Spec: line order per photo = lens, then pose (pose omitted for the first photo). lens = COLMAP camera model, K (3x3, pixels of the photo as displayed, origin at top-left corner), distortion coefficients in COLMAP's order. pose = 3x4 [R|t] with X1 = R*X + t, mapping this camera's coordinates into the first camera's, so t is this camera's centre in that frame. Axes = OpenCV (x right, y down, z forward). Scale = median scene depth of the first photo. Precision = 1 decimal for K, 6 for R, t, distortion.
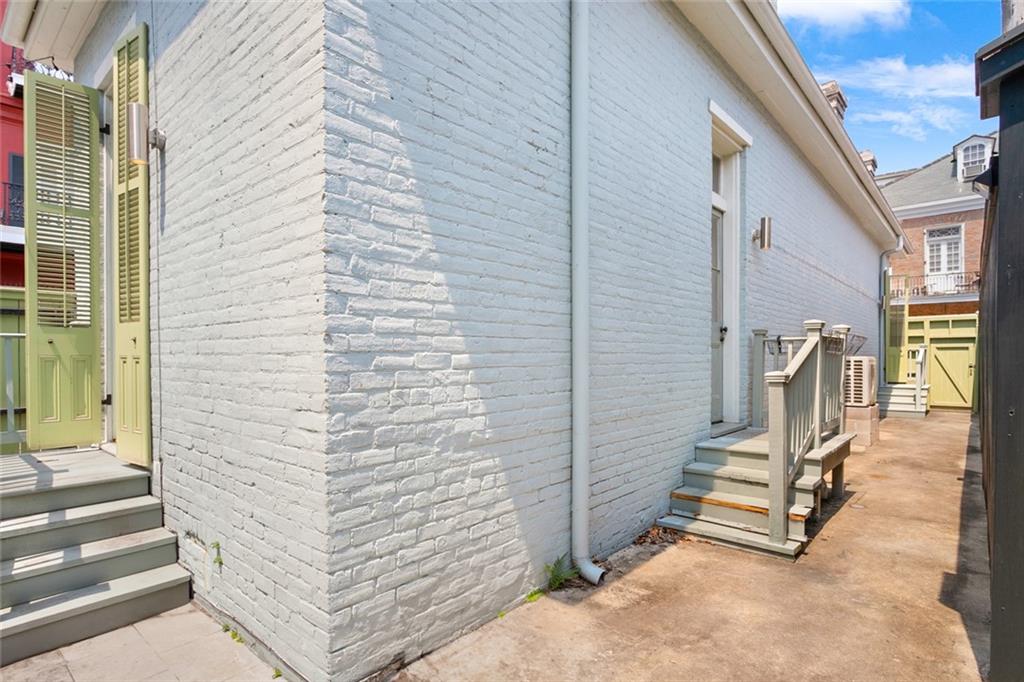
lens RADIAL K [[532.2, 0, 509.9], [0, 532.2, 361.9], [0, 0, 1]] dist [-0.005573, 0.001230]
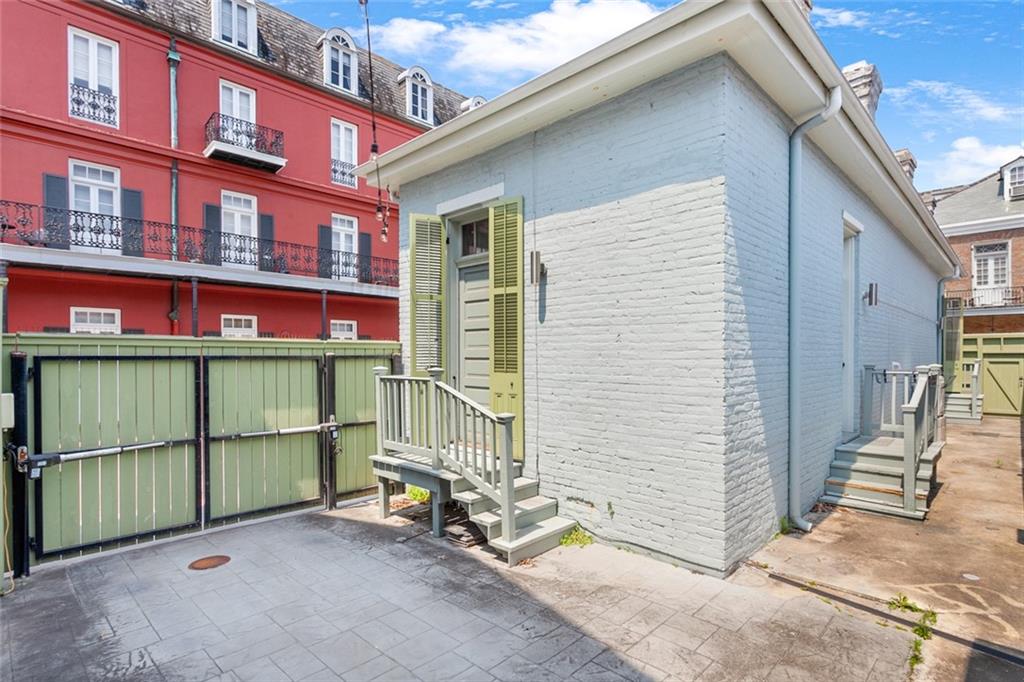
lens RADIAL K [[517.1, 0, 511.4], [0, 517.1, 360.3], [0, 0, 1]] dist [-0.000416, -0.000476]
pose [[0.998549, 0.000226, -0.053859, -0.385129], [-0.000257, 1.000000, -0.000559, -0.071561], [0.053859, 0.000572, 0.998548, -0.389724]]
